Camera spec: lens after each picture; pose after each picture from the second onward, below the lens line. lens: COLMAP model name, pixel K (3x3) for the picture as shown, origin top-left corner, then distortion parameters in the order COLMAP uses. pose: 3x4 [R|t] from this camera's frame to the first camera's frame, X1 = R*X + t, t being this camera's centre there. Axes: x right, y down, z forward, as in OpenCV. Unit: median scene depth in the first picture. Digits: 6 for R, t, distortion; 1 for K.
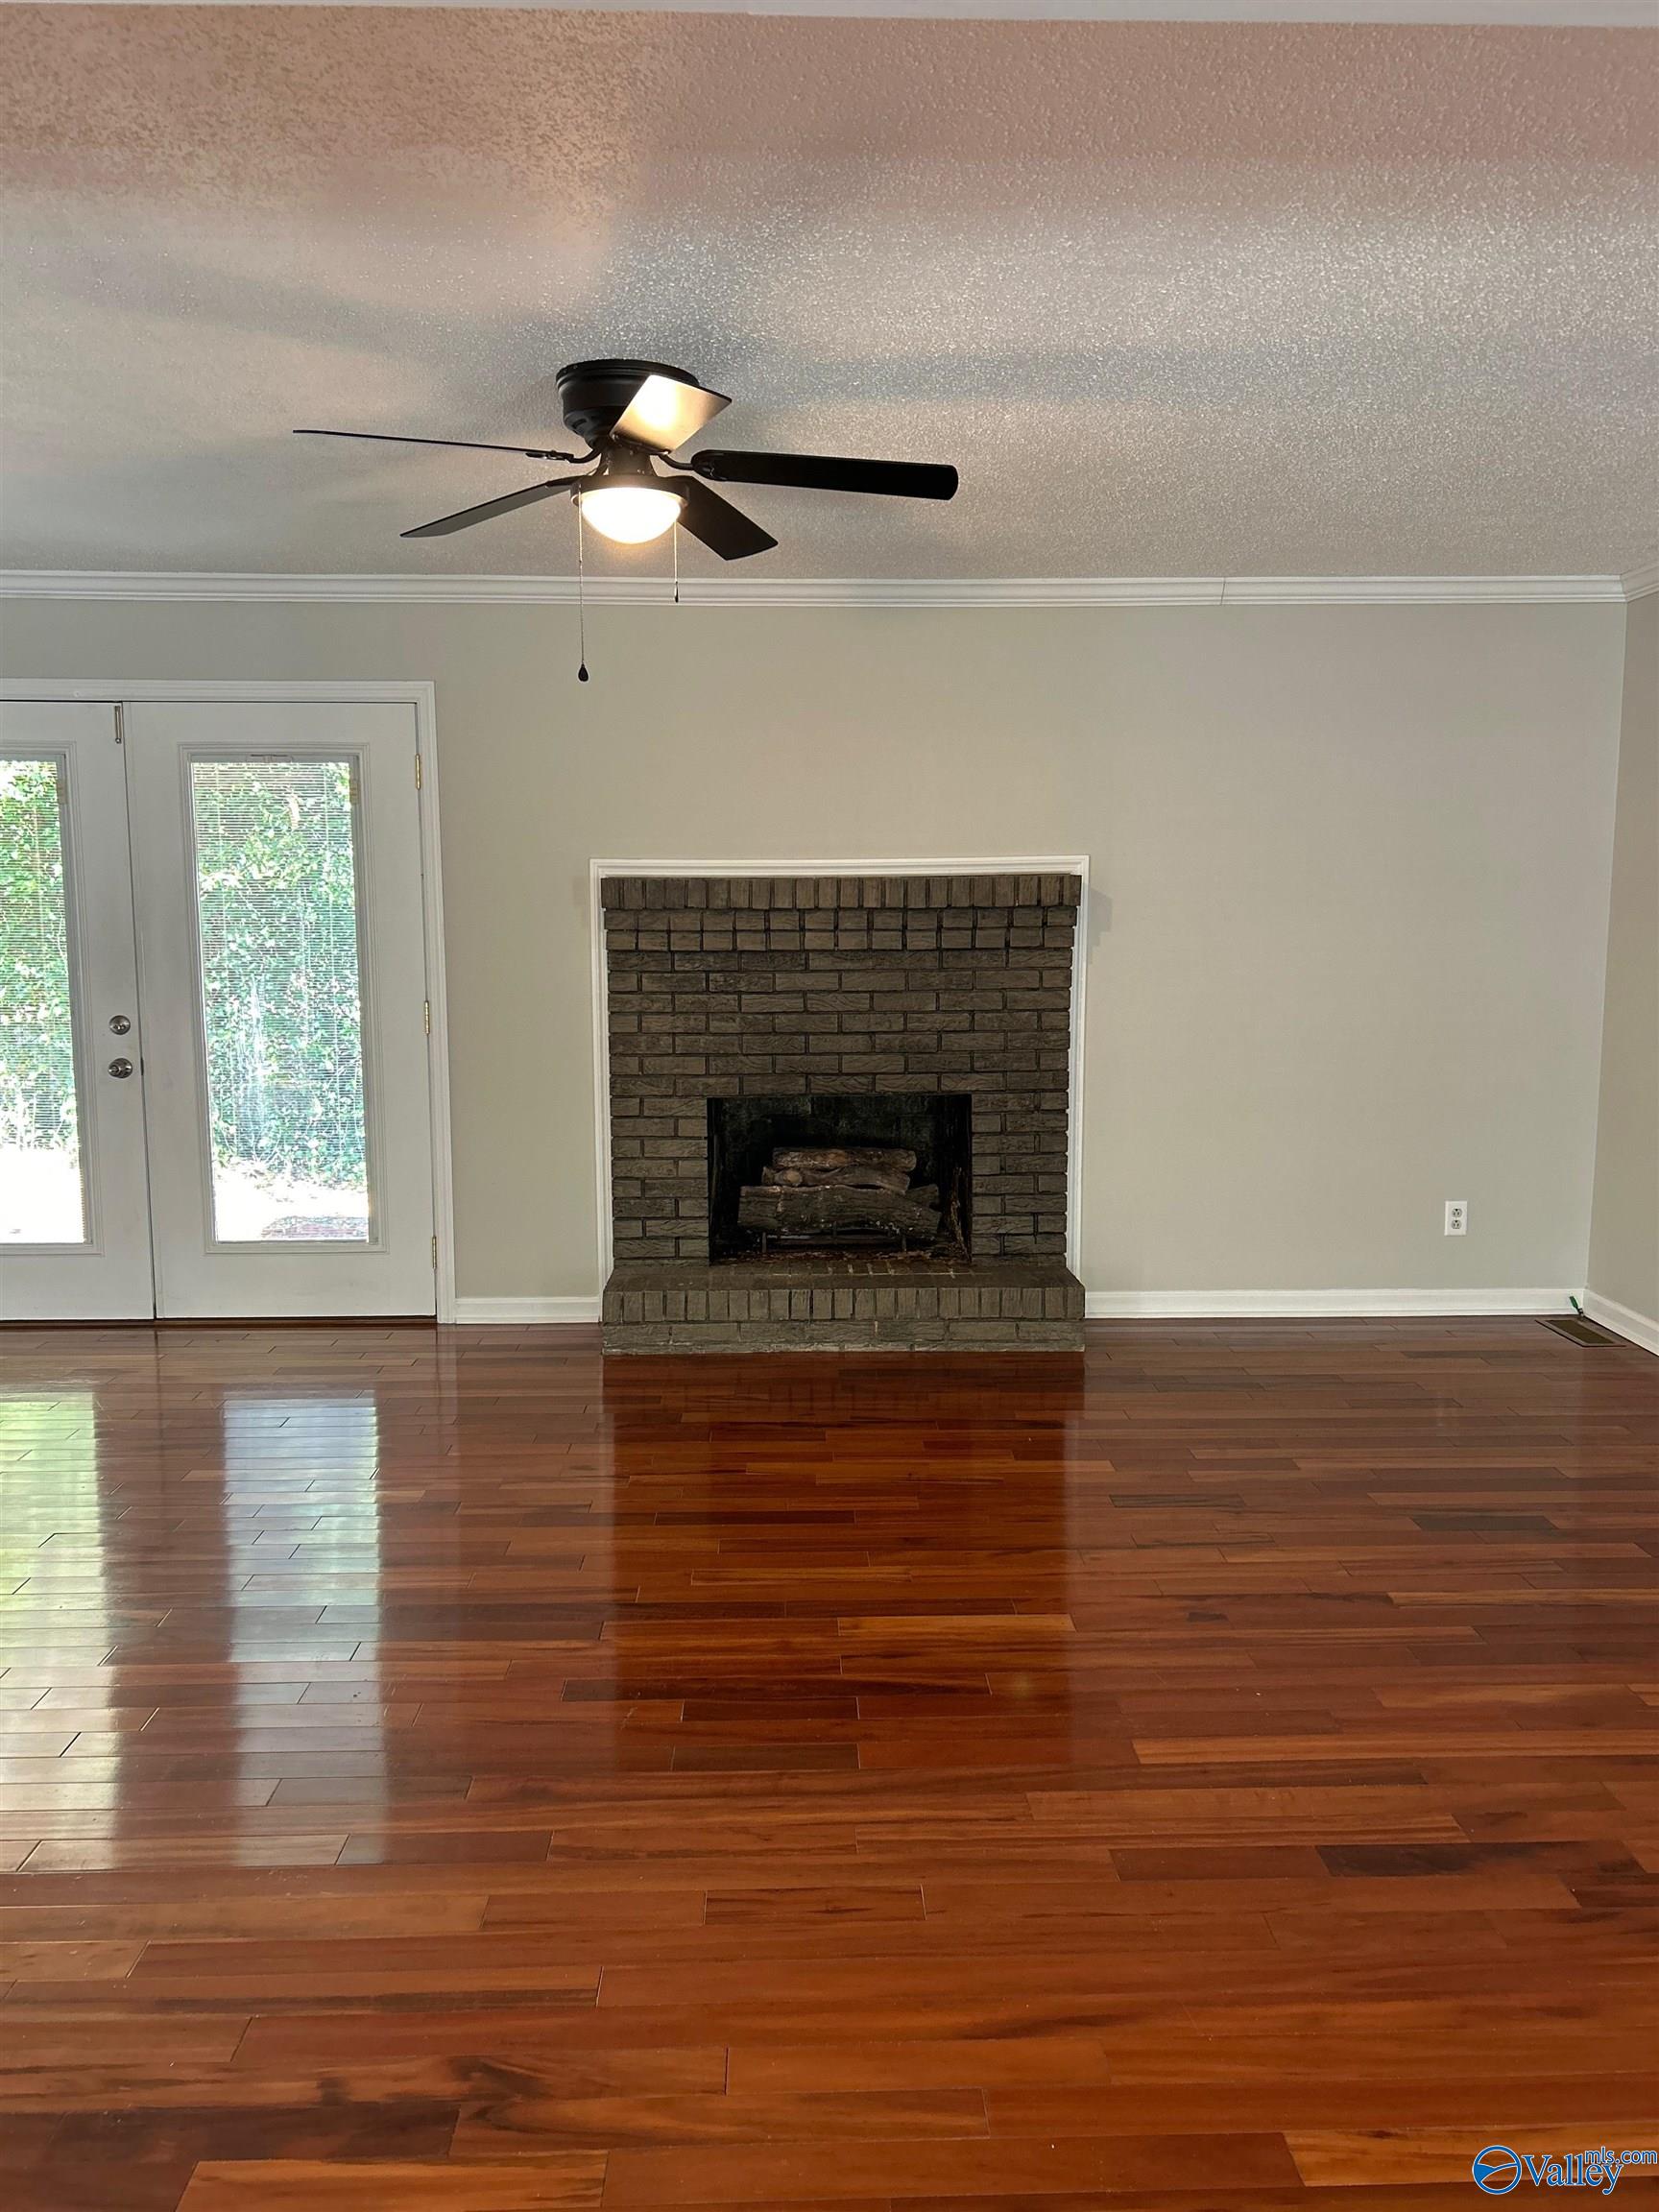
lens RADIAL K [[1653.7, 0, 827.6], [0, 1653.7, 1115.0], [0, 0, 1]] dist [0.060849, -0.064774]
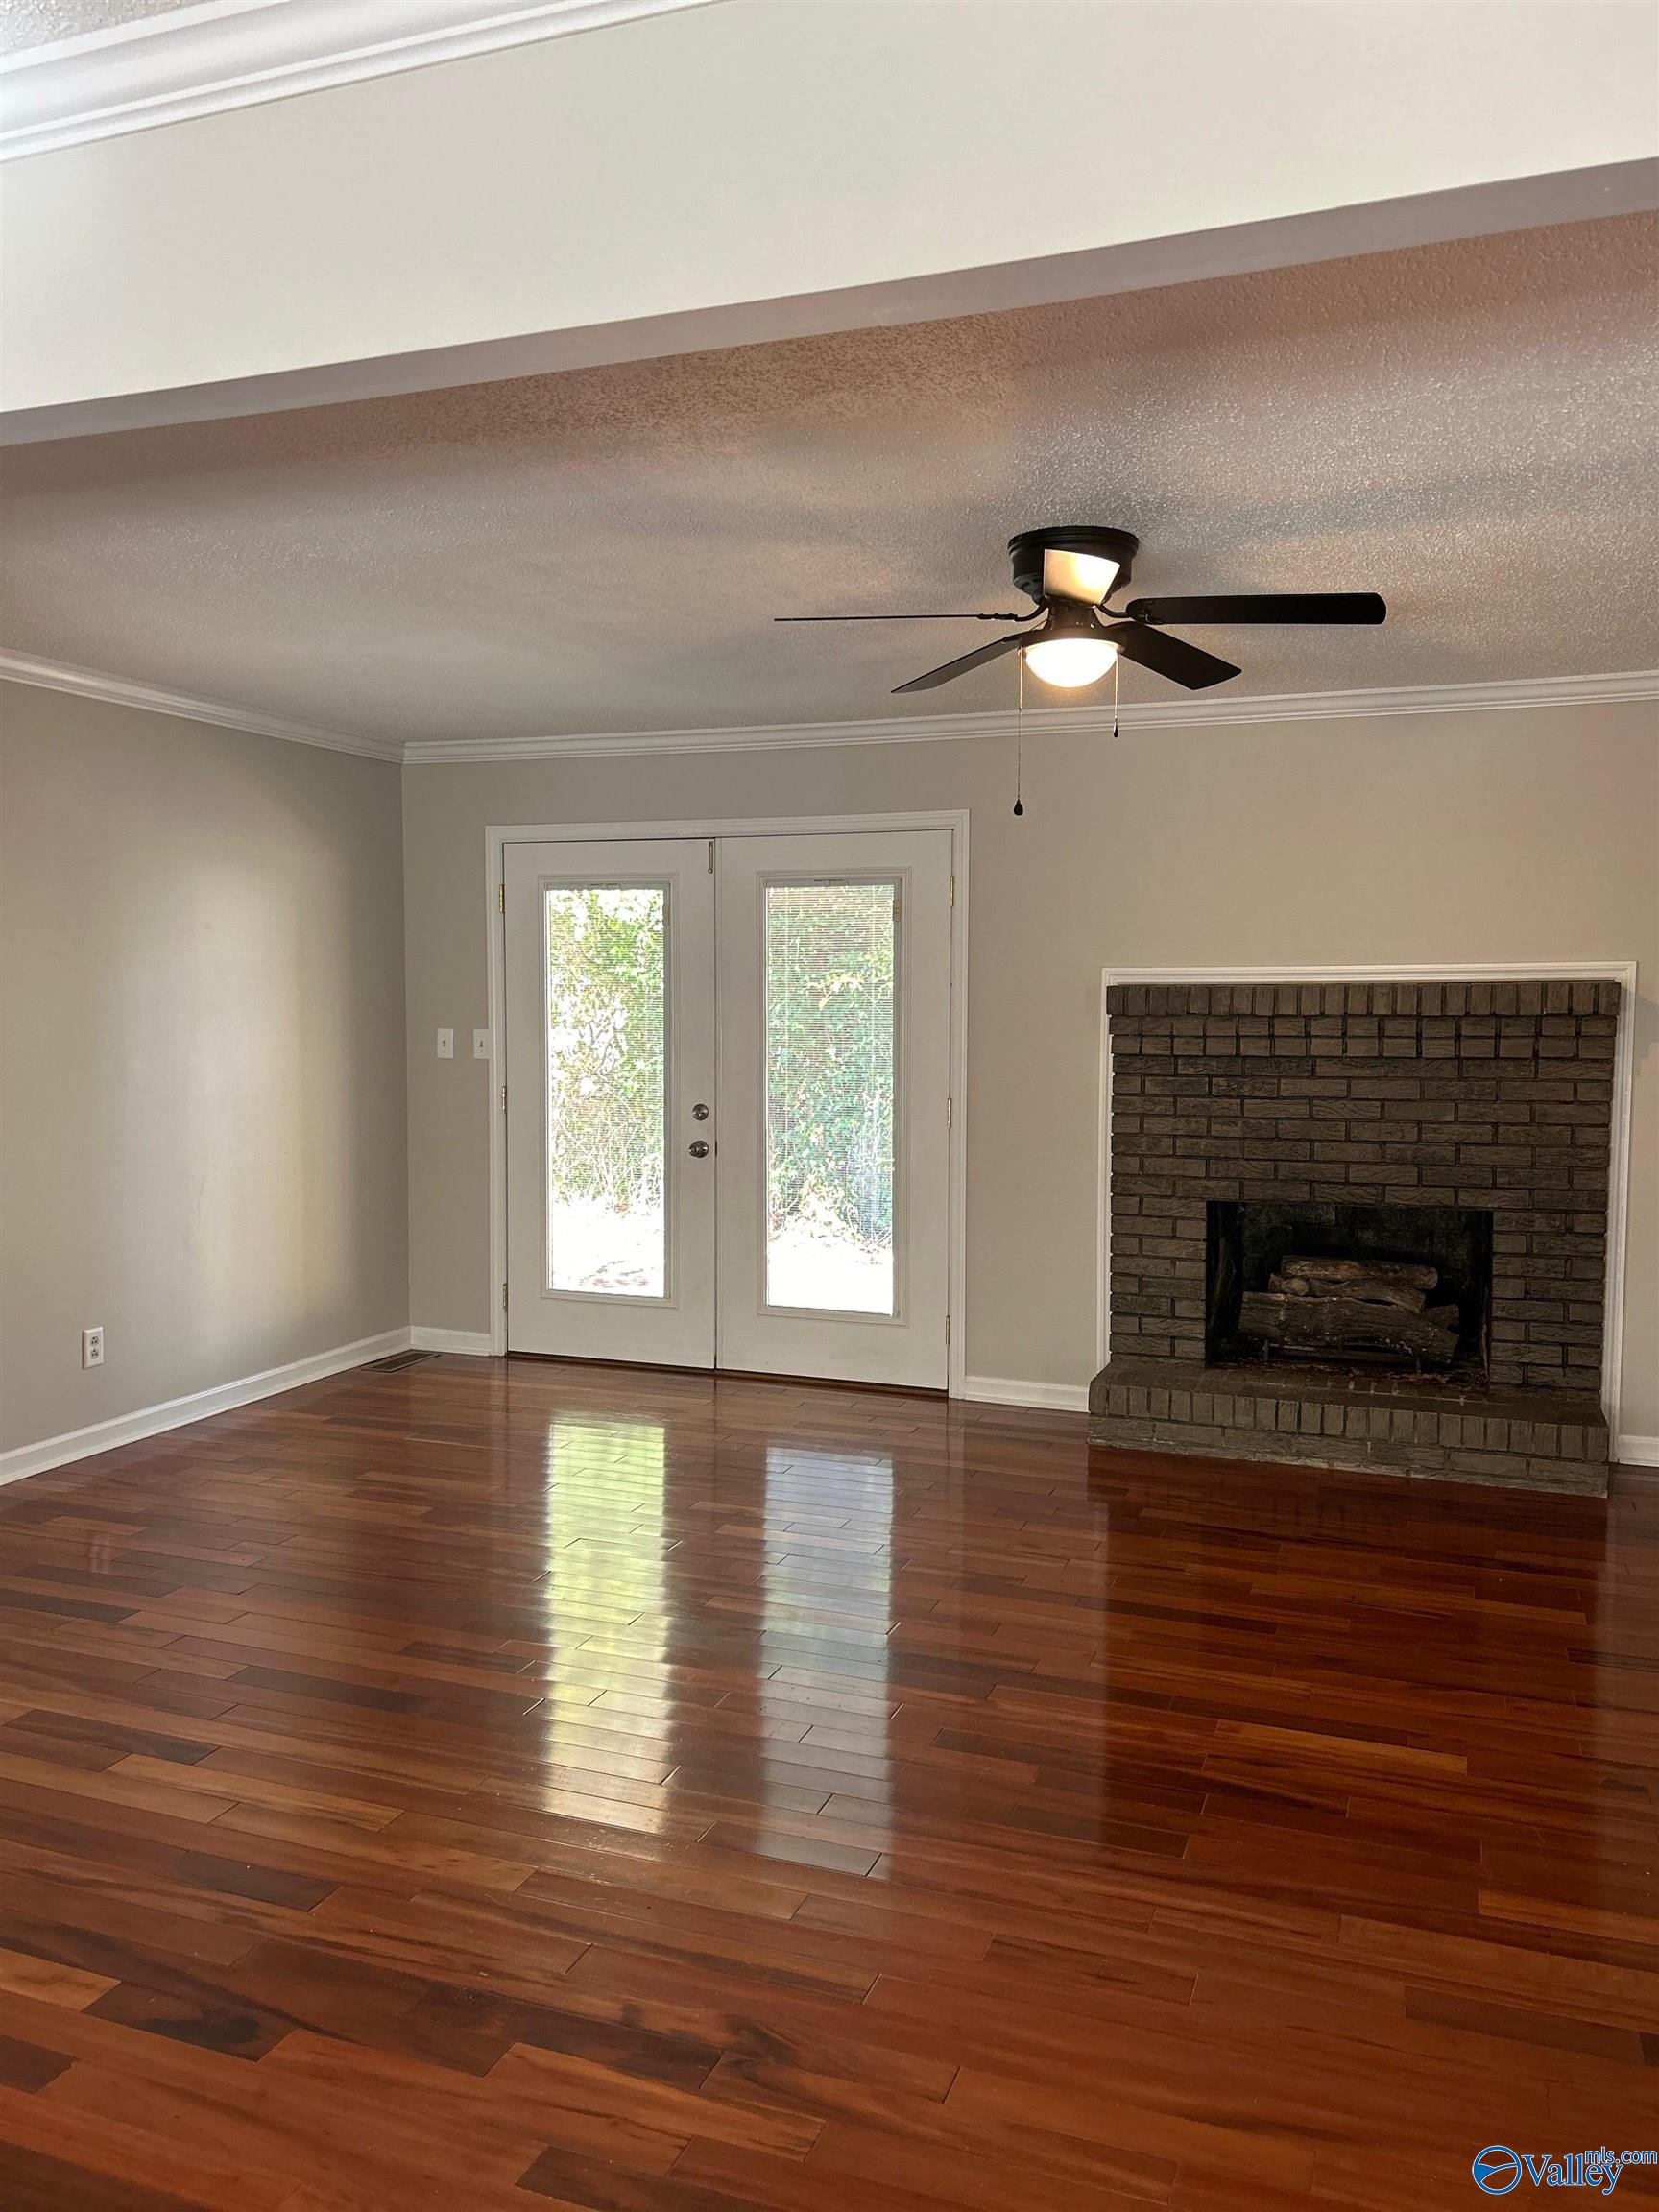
lens RADIAL K [[1653.7, 0, 826.5], [0, 1653.7, 1111.2], [0, 0, 1]] dist [0.060849, -0.064774]
pose [[0.924141, 0.030528, -0.380831, 0.101605], [-0.053642, 0.997296, -0.050228, -0.001415], [0.378268, 0.066846, 0.923280, -0.032088]]
